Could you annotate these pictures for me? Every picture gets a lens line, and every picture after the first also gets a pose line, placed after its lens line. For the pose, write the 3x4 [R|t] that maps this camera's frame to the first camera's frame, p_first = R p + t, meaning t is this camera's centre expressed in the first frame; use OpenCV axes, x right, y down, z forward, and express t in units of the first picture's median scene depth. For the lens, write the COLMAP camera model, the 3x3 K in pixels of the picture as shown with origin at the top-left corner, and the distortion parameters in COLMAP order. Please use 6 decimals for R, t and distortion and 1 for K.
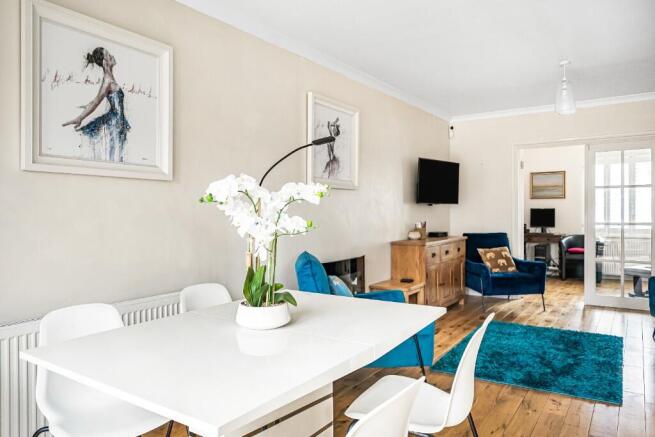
lens RADIAL K [[452.4, 0, 328.2], [0, 452.4, 215.5], [0, 0, 1]] dist [0.001446, -0.001164]
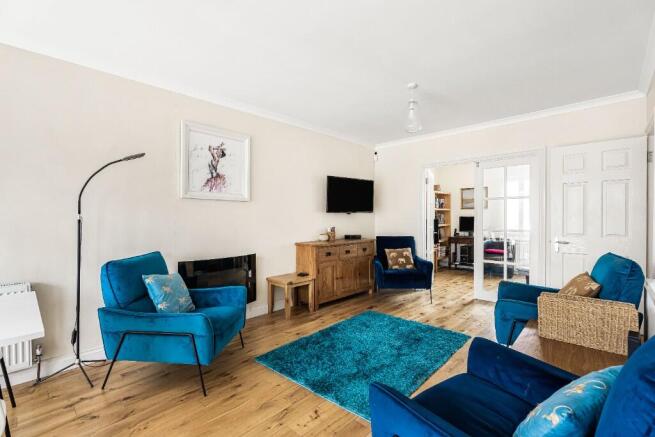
lens RADIAL K [[292.2, 0, 326.5], [0, 292.2, 219.0], [0, 0, 1]] dist [-0.001537, 0.000063]
pose [[0.986685, 0.006591, -0.162508, 0.322251], [-0.007176, 0.999970, -0.003014, -0.005383], [0.162483, 0.004140, 0.986703, 0.193147]]
